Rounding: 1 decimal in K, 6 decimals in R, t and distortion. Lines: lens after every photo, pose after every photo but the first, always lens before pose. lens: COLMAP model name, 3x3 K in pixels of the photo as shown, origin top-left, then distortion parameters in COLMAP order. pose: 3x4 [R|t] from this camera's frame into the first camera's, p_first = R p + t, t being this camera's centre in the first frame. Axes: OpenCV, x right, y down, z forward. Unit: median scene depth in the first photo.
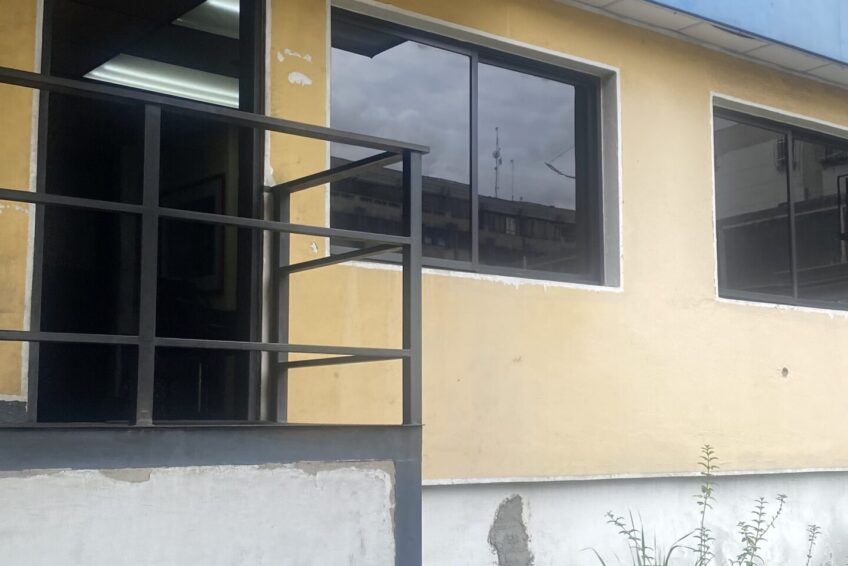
lens RADIAL K [[1148.3, 0, 427.3], [0, 1148.3, 277.6], [0, 0, 1]] dist [0.014587, 0.000000]
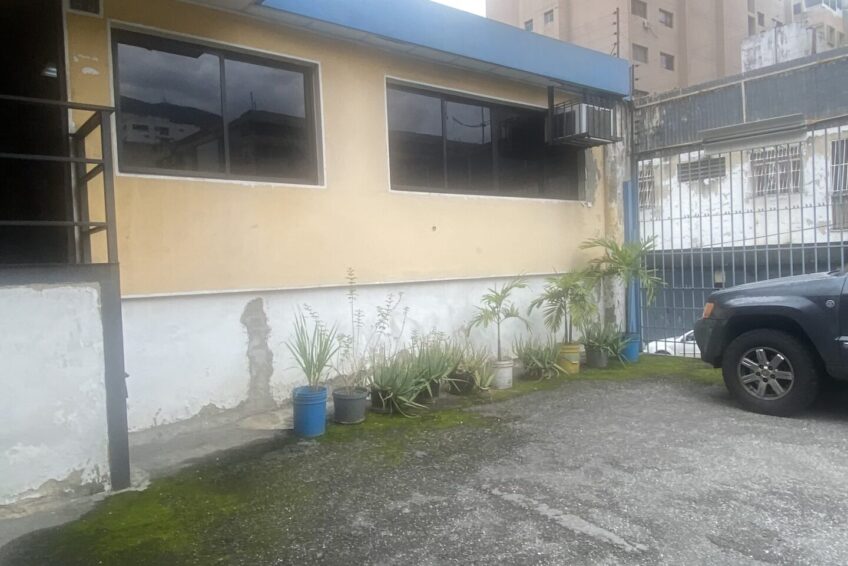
lens RADIAL K [[602.3, 0, 427.3], [0, 602.3, 285.9], [0, 0, 1]] dist [0.040037, -0.071614]
pose [[0.998703, -0.036578, 0.035422, 0.324409], [0.030190, 0.985571, 0.166551, 0.012105], [-0.041003, -0.165265, 0.985396, 0.004818]]
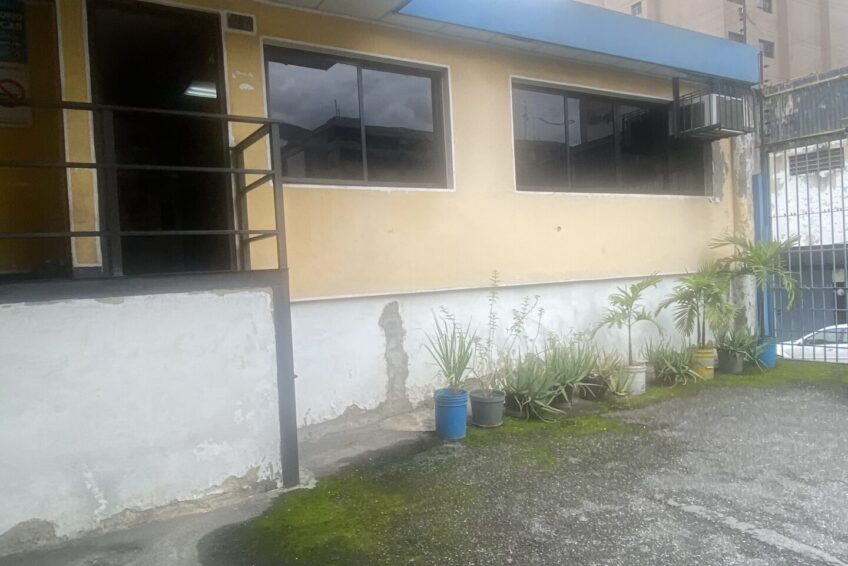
lens RADIAL K [[602.3, 0, 421.2], [0, 602.3, 284.4], [0, 0, 1]] dist [0.040037, -0.071614]
pose [[0.993927, -0.048489, -0.098784, 0.225283], [0.063209, 0.986387, 0.151806, 0.010520], [0.090078, -0.157129, 0.983461, 0.009165]]
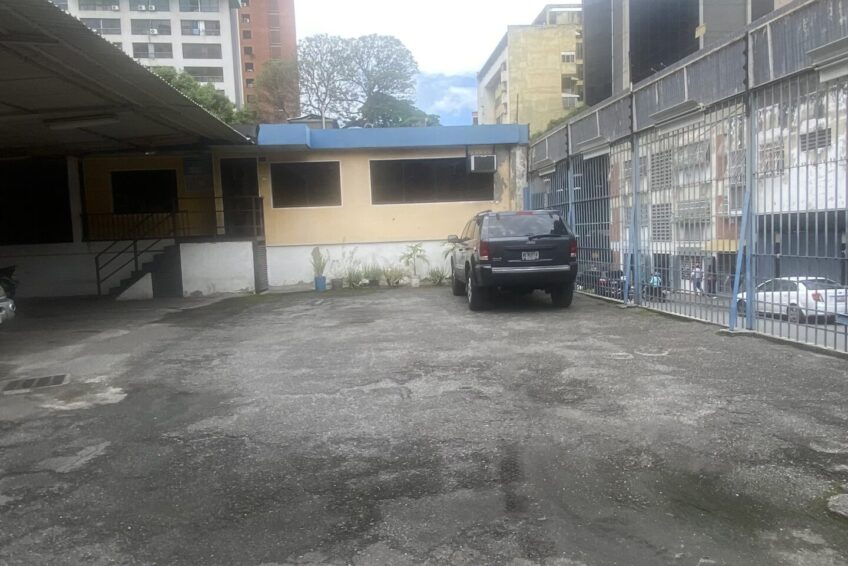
lens RADIAL K [[602.3, 0, 424.2], [0, 602.3, 280.7], [0, 0, 1]] dist [0.040037, -0.071614]
pose [[0.843339, 0.010070, -0.537288, 2.092831], [0.108690, 0.975964, 0.188892, -0.145131], [0.526276, -0.217698, 0.821974, -1.167253]]
